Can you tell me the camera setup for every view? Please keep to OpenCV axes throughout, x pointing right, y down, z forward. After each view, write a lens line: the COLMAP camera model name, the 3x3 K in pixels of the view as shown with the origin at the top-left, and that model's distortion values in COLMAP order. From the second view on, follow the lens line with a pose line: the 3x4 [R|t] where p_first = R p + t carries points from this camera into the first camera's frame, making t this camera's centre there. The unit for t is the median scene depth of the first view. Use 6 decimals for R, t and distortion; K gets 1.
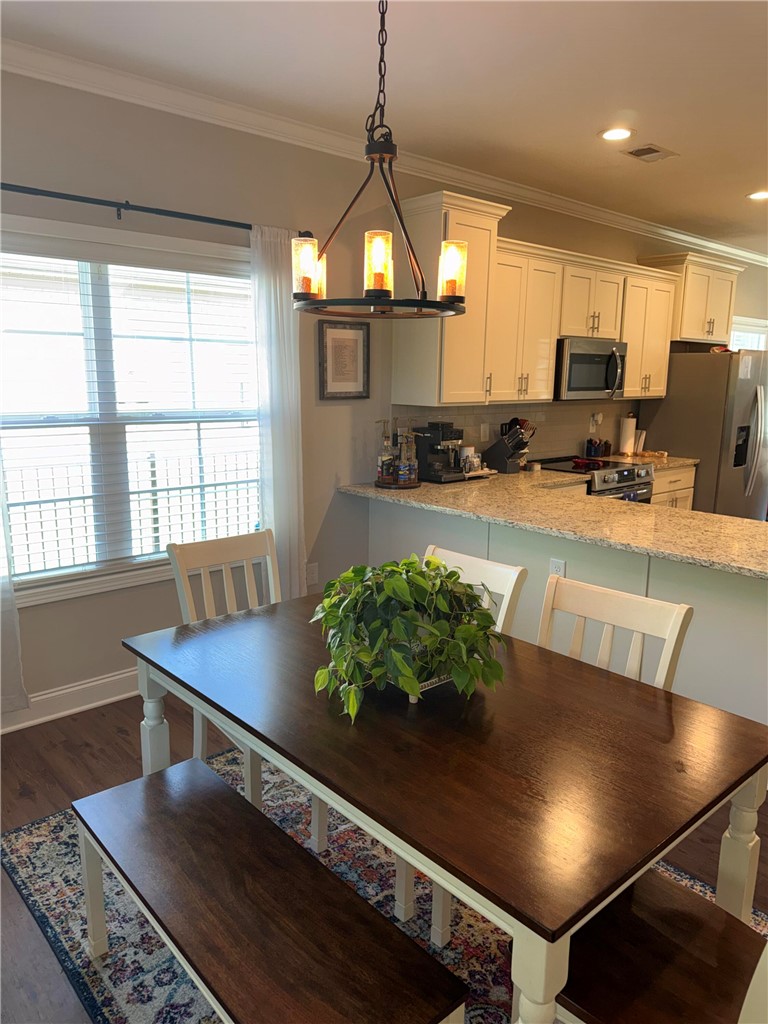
lens RADIAL K [[725.5, 0, 383.2], [0, 725.5, 519.8], [0, 0, 1]] dist [0.056361, -0.071232]
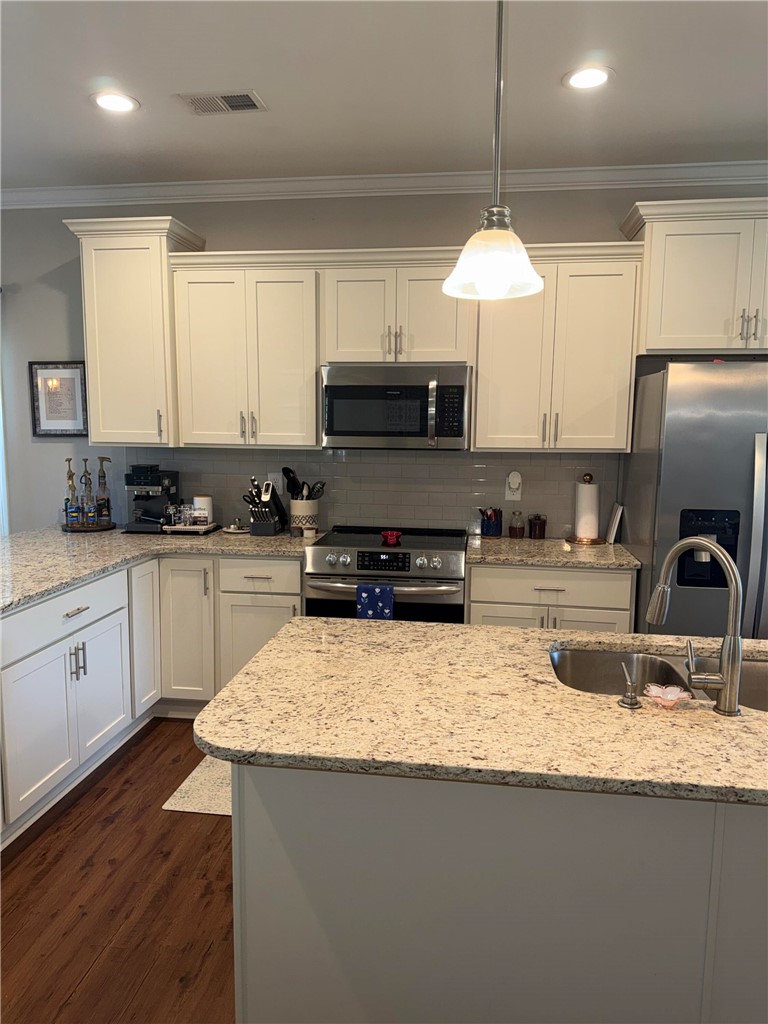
lens RADIAL K [[725.5, 0, 385.4], [0, 725.5, 511.5], [0, 0, 1]] dist [0.056361, -0.071232]
pose [[0.648765, 0.096971, -0.754785, 1.041168], [-0.147799, 0.989017, 0.000025, -0.132433], [0.746498, 0.111541, 0.655972, 0.692214]]
